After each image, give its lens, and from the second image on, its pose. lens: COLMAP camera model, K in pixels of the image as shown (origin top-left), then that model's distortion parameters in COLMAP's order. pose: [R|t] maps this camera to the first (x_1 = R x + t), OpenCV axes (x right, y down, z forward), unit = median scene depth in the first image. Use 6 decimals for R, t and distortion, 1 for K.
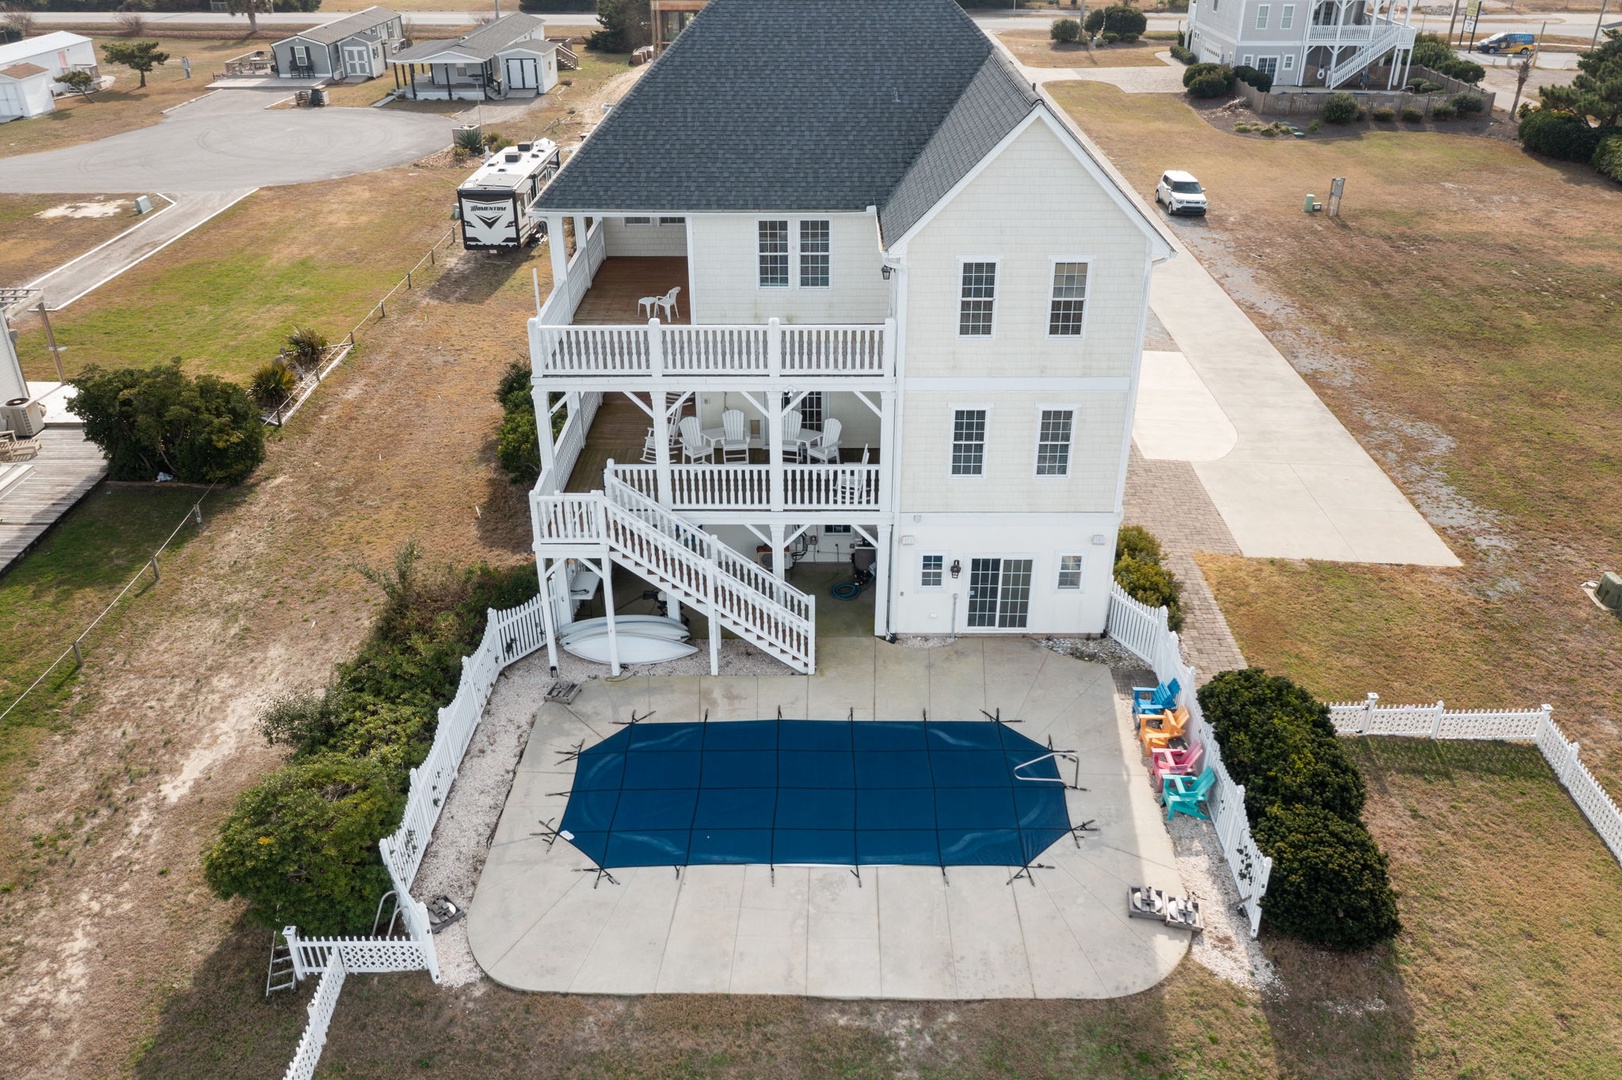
lens RADIAL K [[1266.3, 0, 811.0], [0, 1266.3, 540.0], [0, 0, 1]] dist [0.002929, 0.000893]
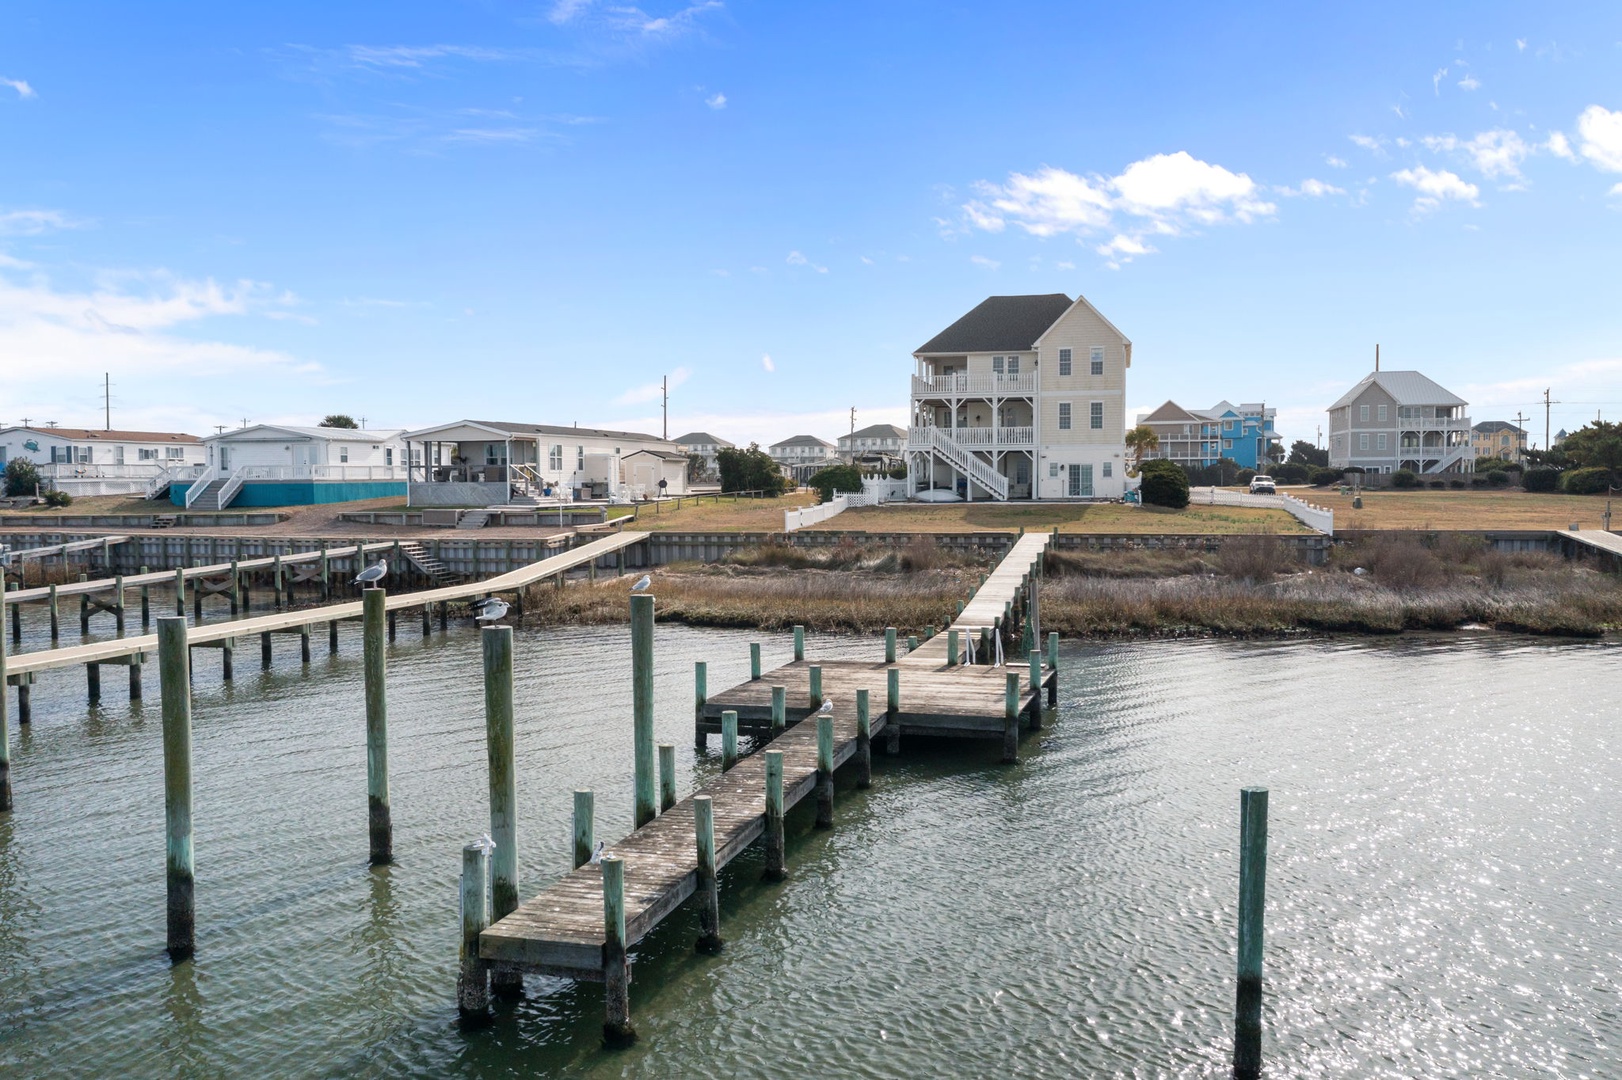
lens RADIAL K [[1266.3, 0, 811.0], [0, 1266.3, 540.0], [0, 0, 1]] dist [0.002929, 0.000893]
pose [[0.973773, 0.009755, -0.227312, 0.212956], [-0.106368, 0.902694, -0.416928, 1.364465], [0.201126, 0.430172, 0.880057, -1.417149]]
